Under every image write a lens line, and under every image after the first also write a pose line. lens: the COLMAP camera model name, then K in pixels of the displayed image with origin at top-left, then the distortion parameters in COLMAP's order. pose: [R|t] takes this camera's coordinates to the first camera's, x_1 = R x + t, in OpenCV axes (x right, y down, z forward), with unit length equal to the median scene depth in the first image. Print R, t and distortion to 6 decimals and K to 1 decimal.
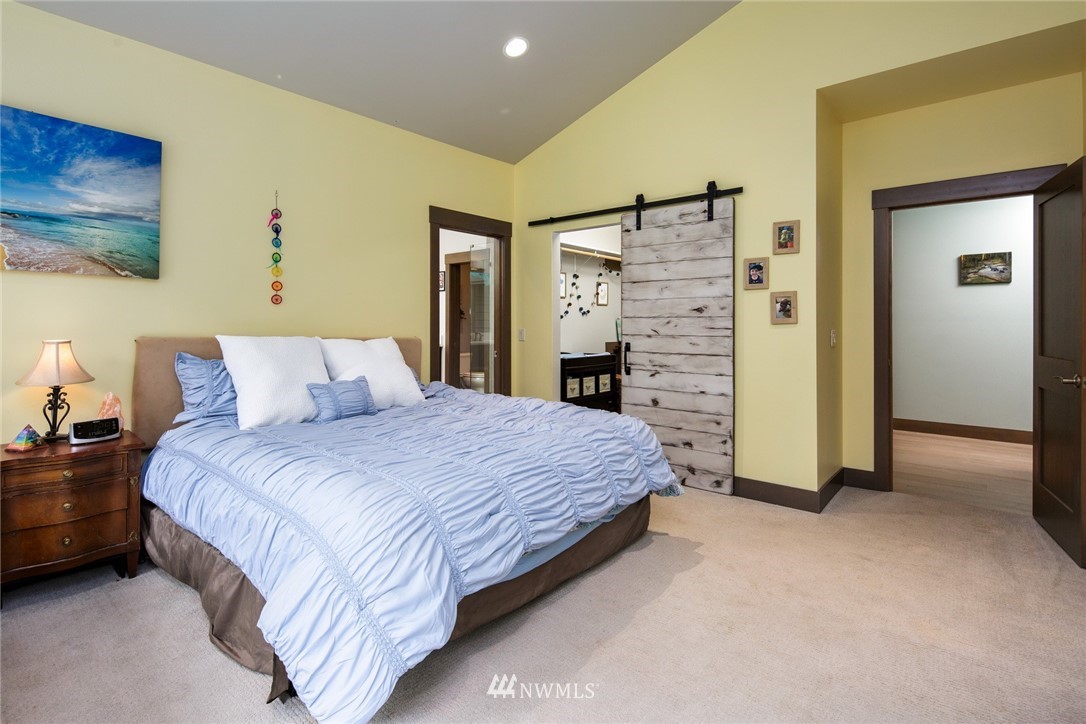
lens RADIAL K [[537.0, 0, 545.3], [0, 537.0, 320.8], [0, 0, 1]] dist [-0.000374, -0.000169]
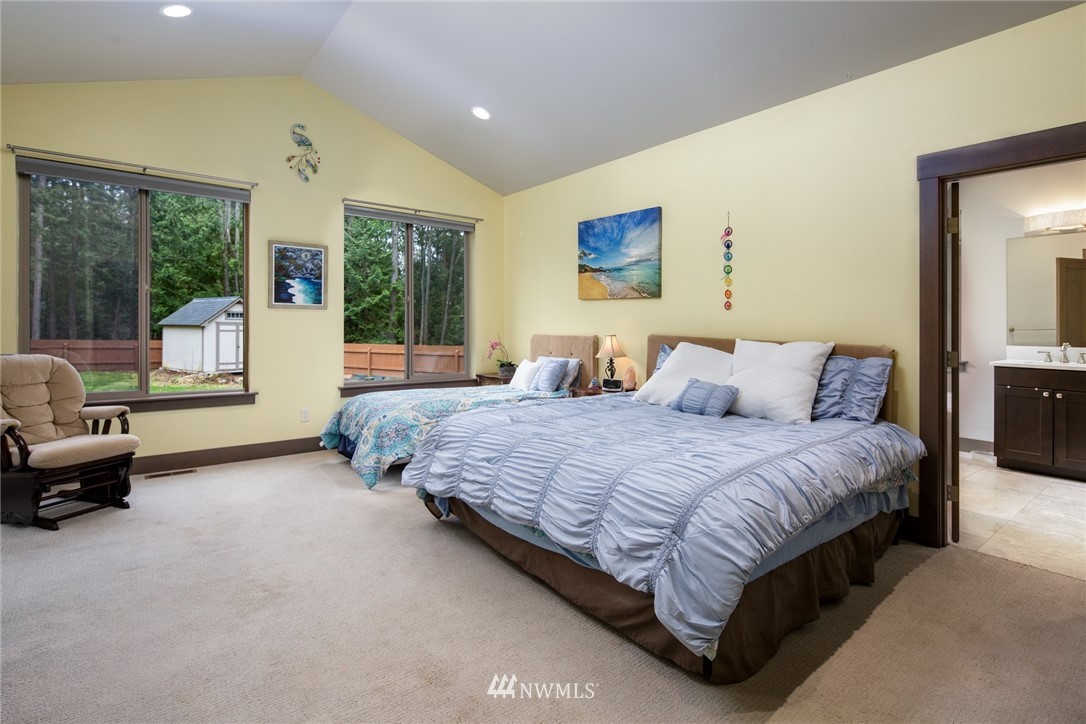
lens RADIAL K [[553.5, 0, 543.3], [0, 553.5, 327.3], [0, 0, 1]] dist [0.002108, 0.000355]
pose [[-0.213003, -0.002156, -0.977049, 0.903084], [-0.004008, 0.999991, -0.001333, 0.011850], [0.977043, 0.003632, -0.213009, 1.042637]]
